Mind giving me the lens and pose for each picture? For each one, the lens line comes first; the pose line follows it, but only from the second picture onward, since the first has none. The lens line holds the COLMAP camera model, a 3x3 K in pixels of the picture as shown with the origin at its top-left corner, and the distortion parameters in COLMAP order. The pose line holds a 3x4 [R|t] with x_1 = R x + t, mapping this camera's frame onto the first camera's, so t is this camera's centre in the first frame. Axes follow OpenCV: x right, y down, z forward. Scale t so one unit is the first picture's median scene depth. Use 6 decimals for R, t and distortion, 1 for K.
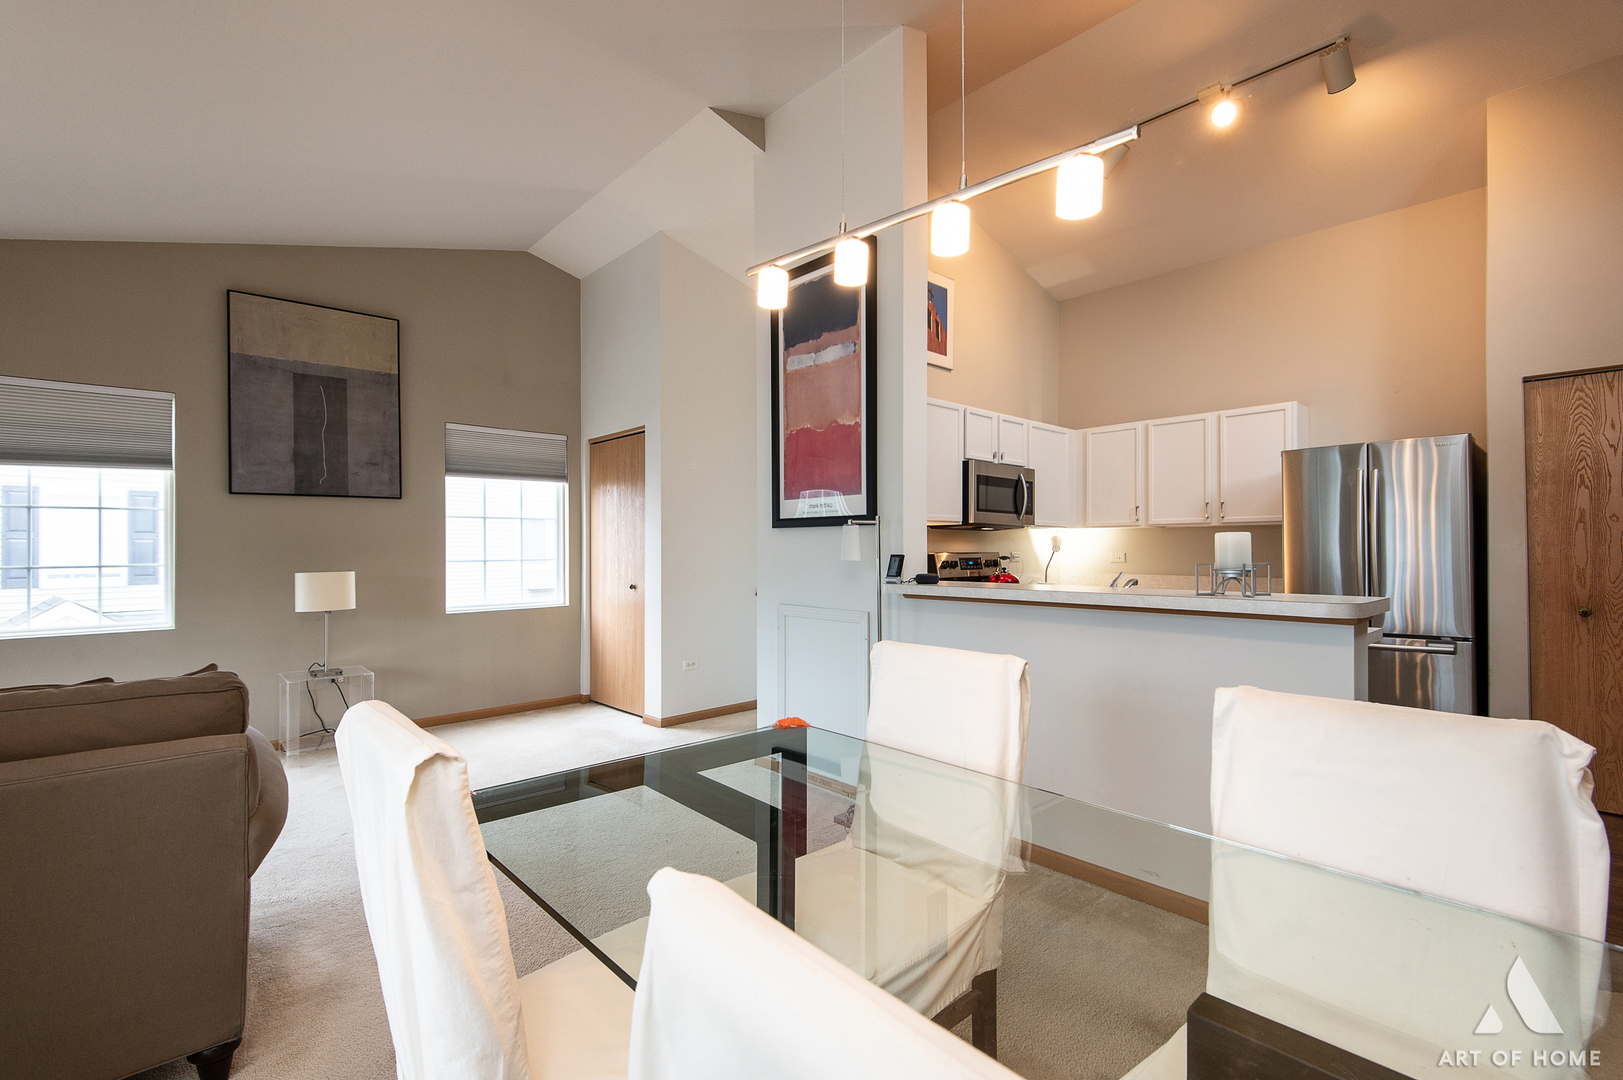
lens RADIAL K [[728.0, 0, 805.8], [0, 728.0, 546.1], [0, 0, 1]] dist [0.020772, -0.011244]
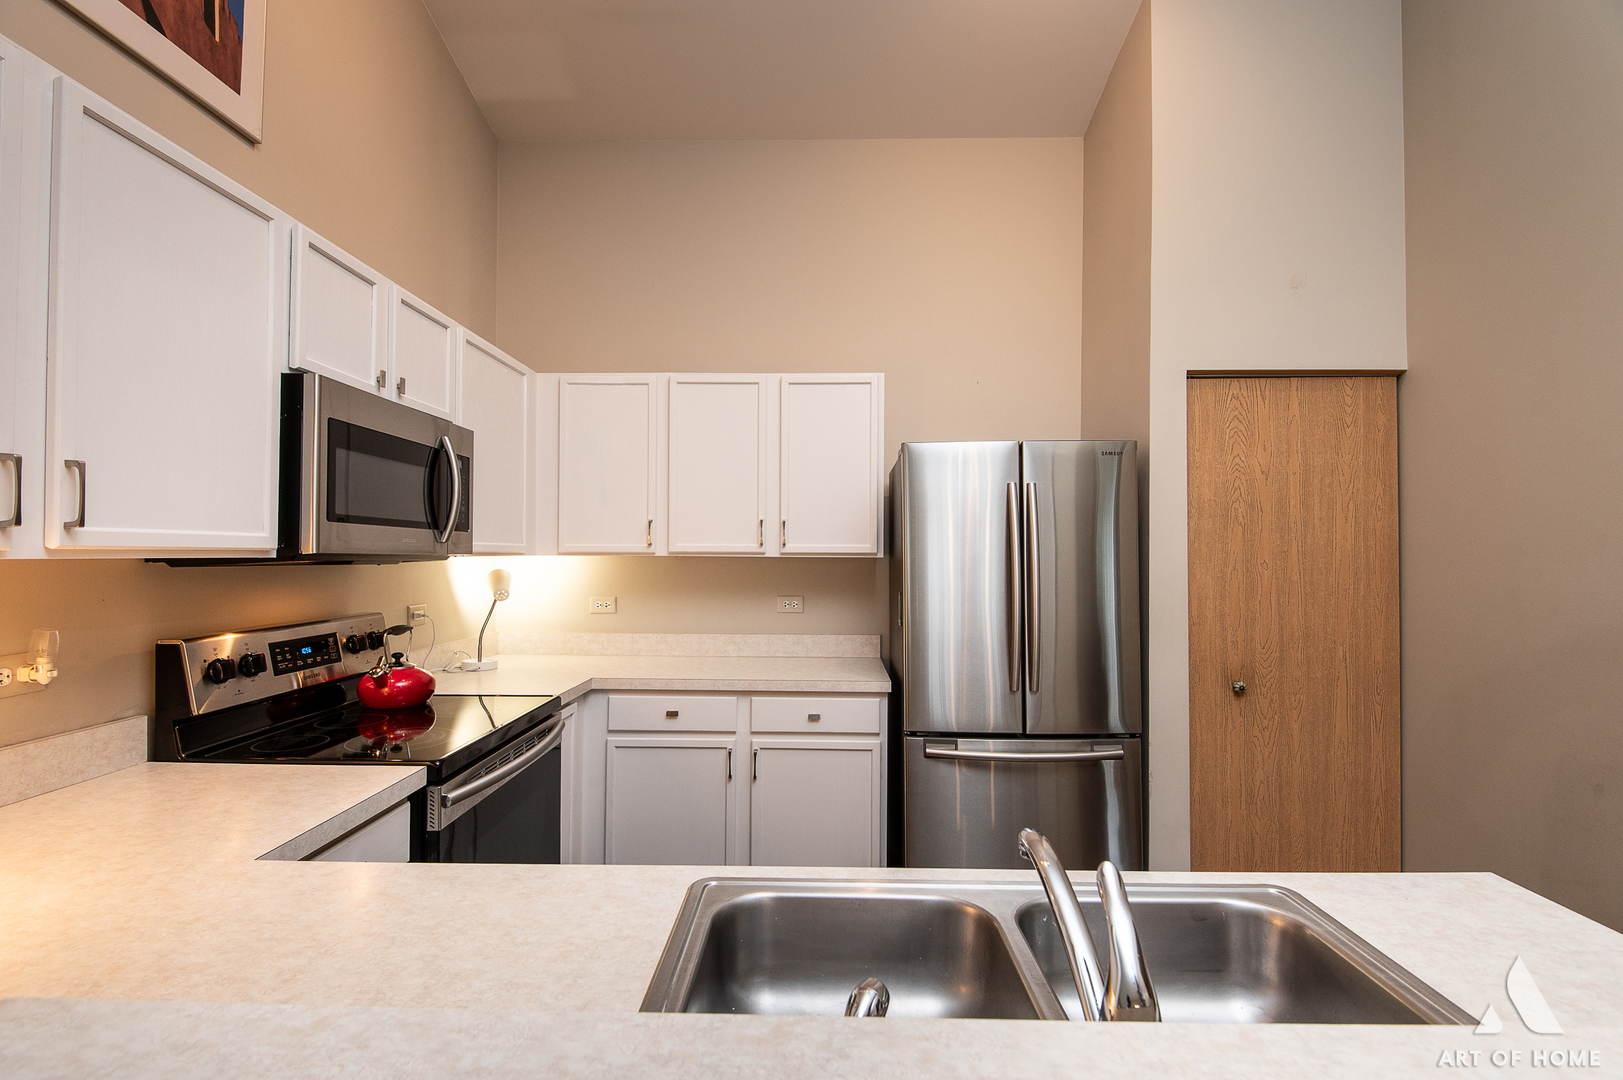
lens RADIAL K [[770.2, 0, 817.3], [0, 770.2, 539.5], [0, 0, 1]] dist [0.010303, -0.007588]
pose [[0.693447, 0.015450, 0.720342, 0.125792], [-0.010205, 0.999880, -0.011622, -0.036735], [-0.720436, 0.000708, 0.693521, 0.552642]]
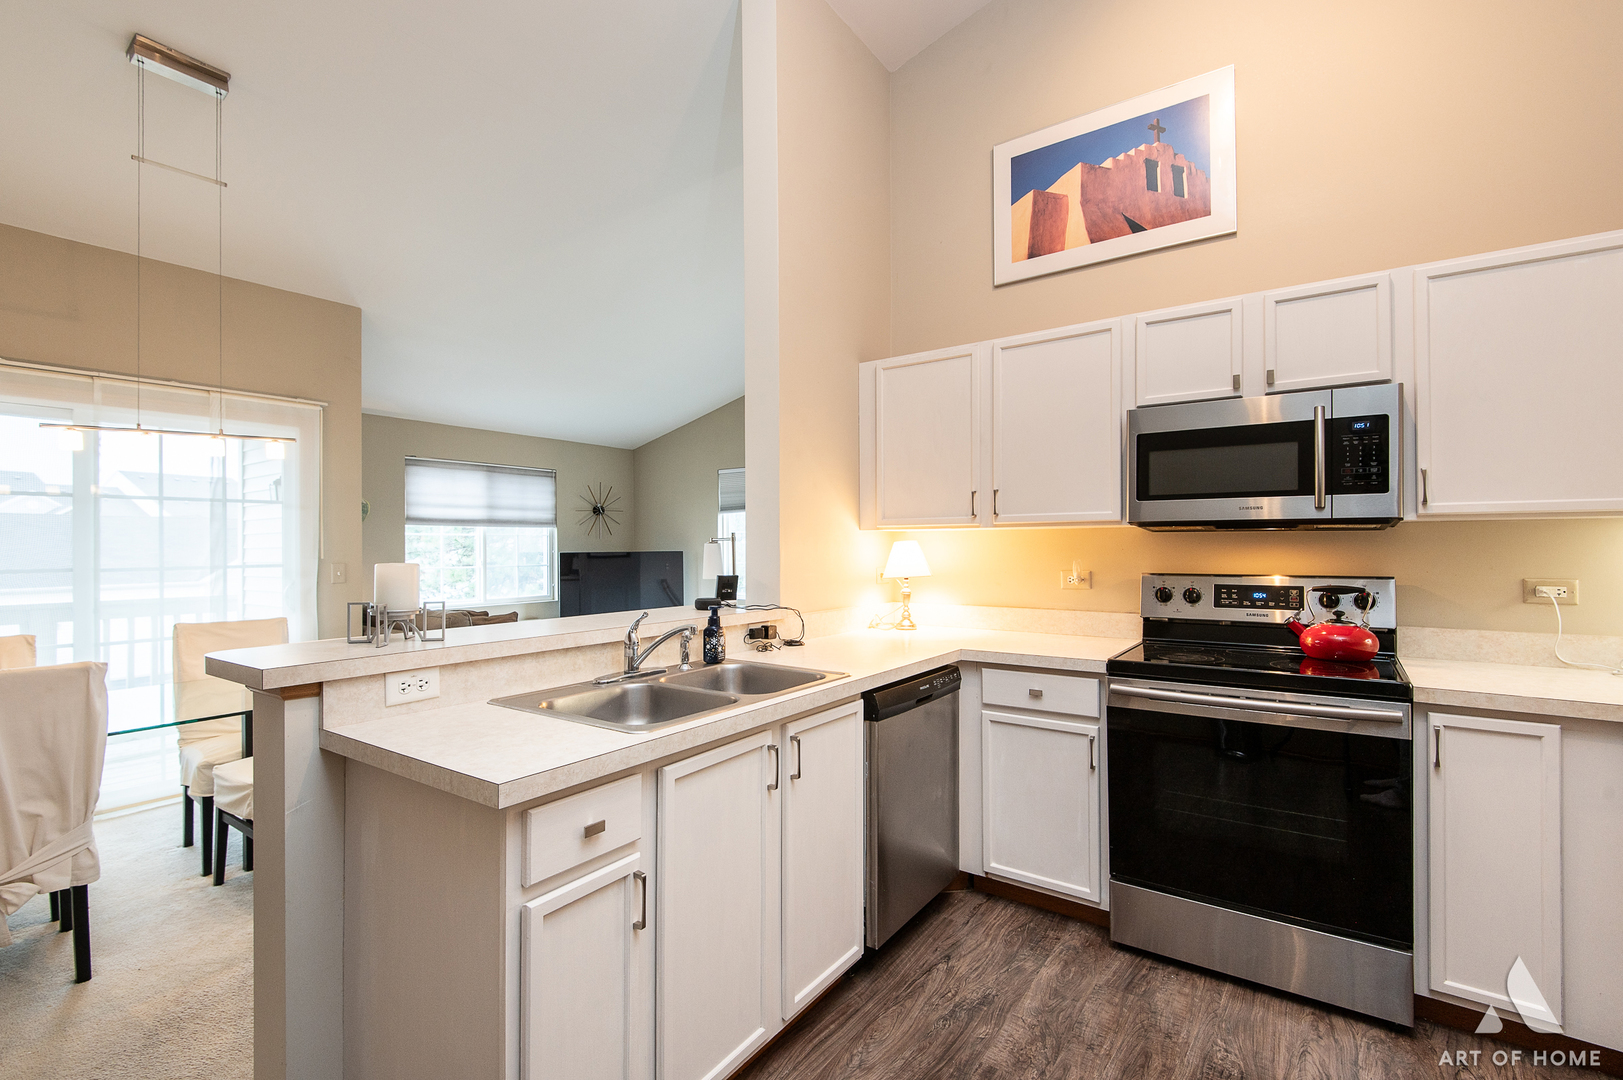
lens RADIAL K [[728.0, 0, 807.4], [0, 728.0, 543.4], [0, 0, 1]] dist [0.020772, -0.011244]
pose [[0.201943, -0.003327, -0.979392, 0.715309], [0.010540, 0.999944, -0.001223, -0.017364], [0.979341, -0.010075, 0.201967, 0.626489]]
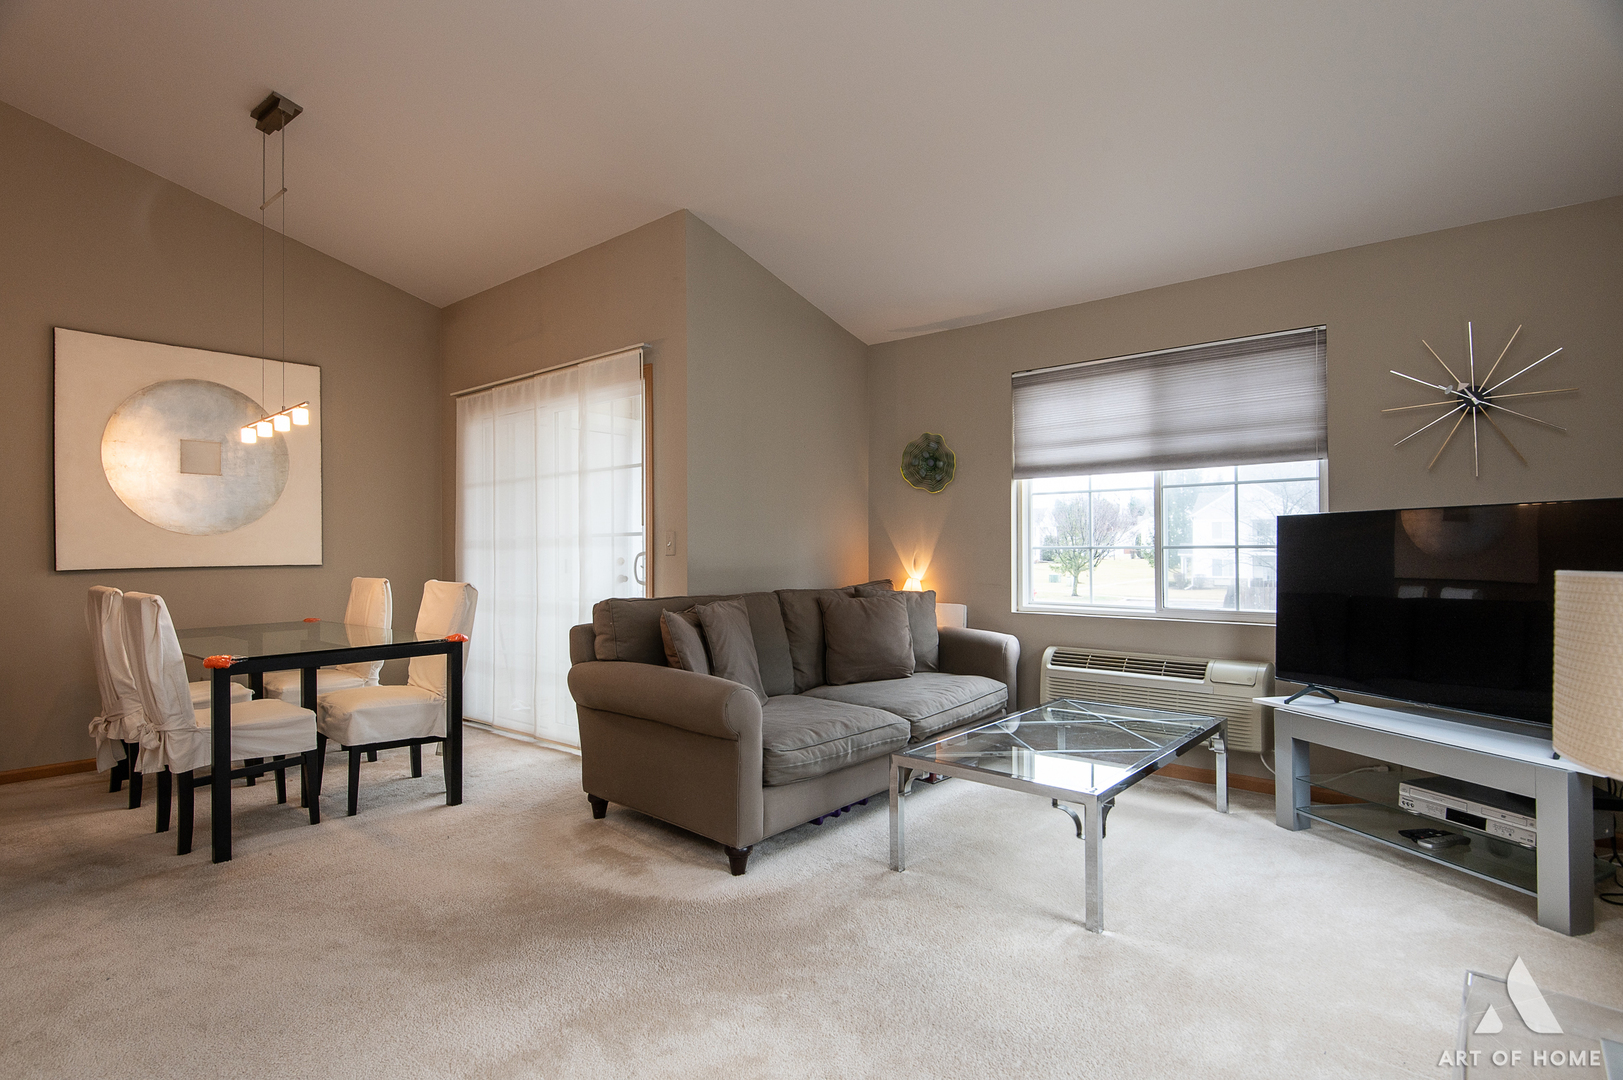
lens RADIAL K [[809.9, 0, 799.4], [0, 809.9, 537.8], [0, 0, 1]] dist [0.011562, -0.000664]
pose [[-0.991669, 0.006558, -0.128647, -0.364494], [0.008789, 0.999821, -0.016778, 0.023558], [0.128514, -0.017768, -0.991549, 1.105178]]
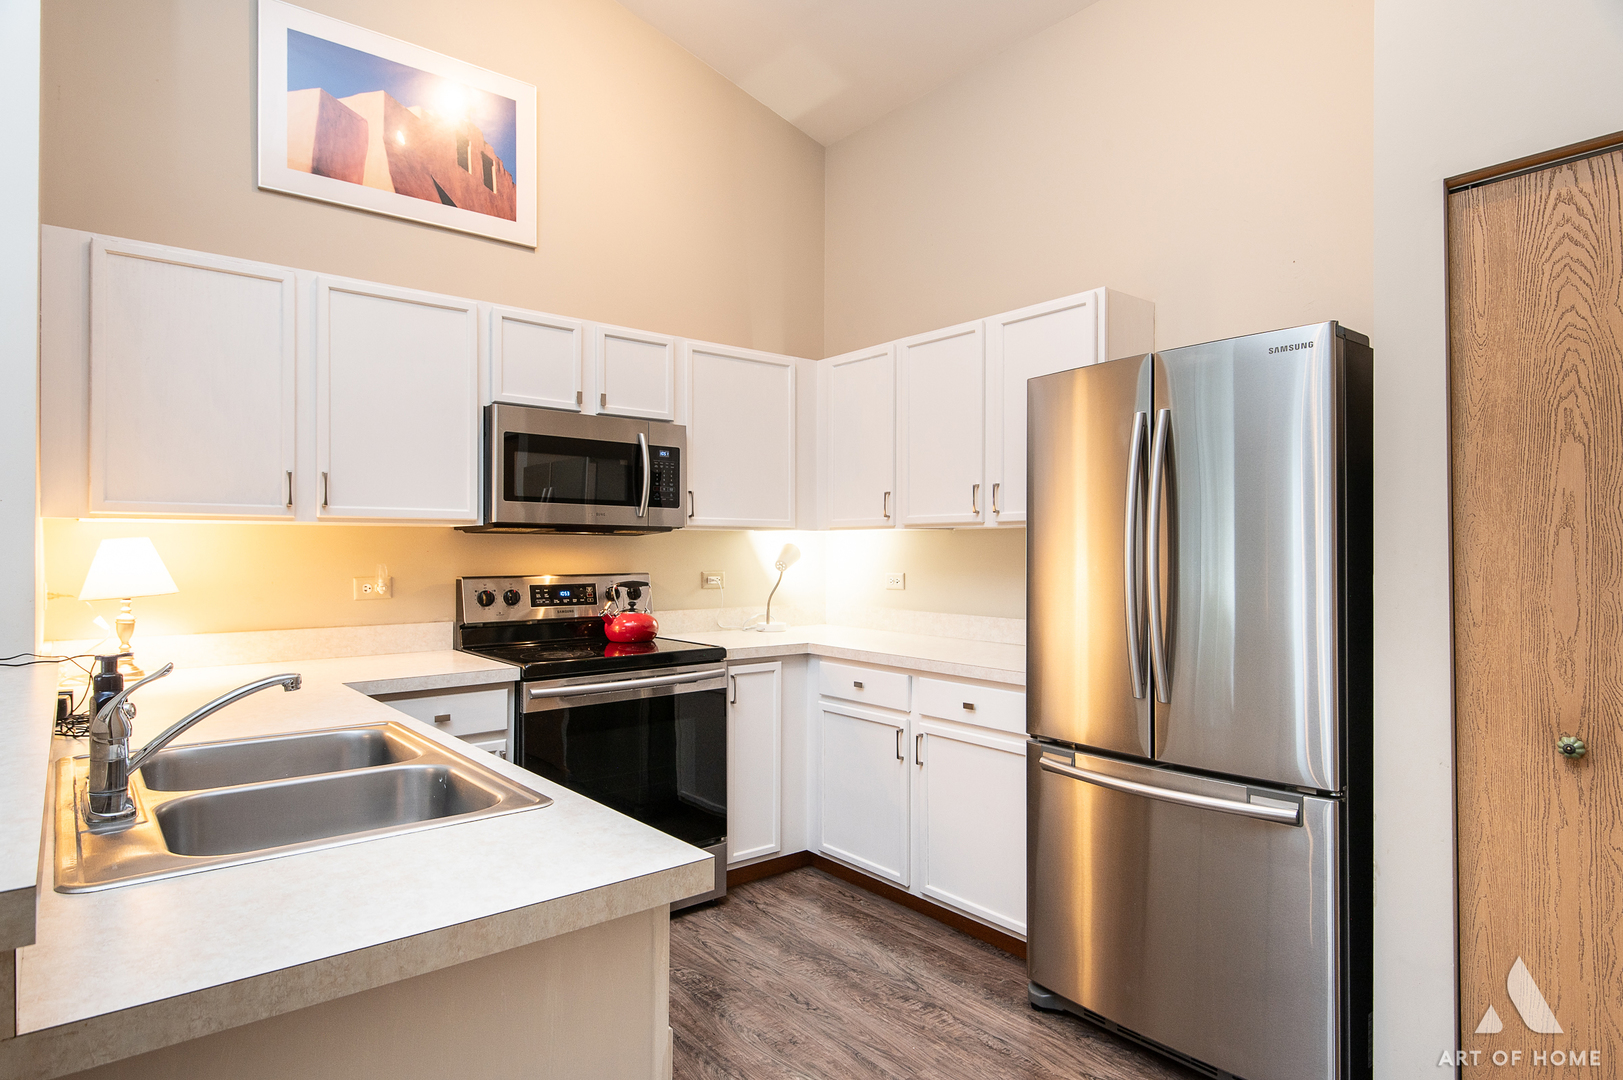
lens RADIAL K [[898.8, 0, 808.4], [0, 898.8, 548.4], [0, 0, 1]] dist [0.017982, -0.013308]
pose [[0.997931, 0.000731, -0.064284, 0.490065], [-0.000359, 0.999983, 0.005801, -0.016755], [0.064287, -0.005766, 0.997915, 0.347325]]
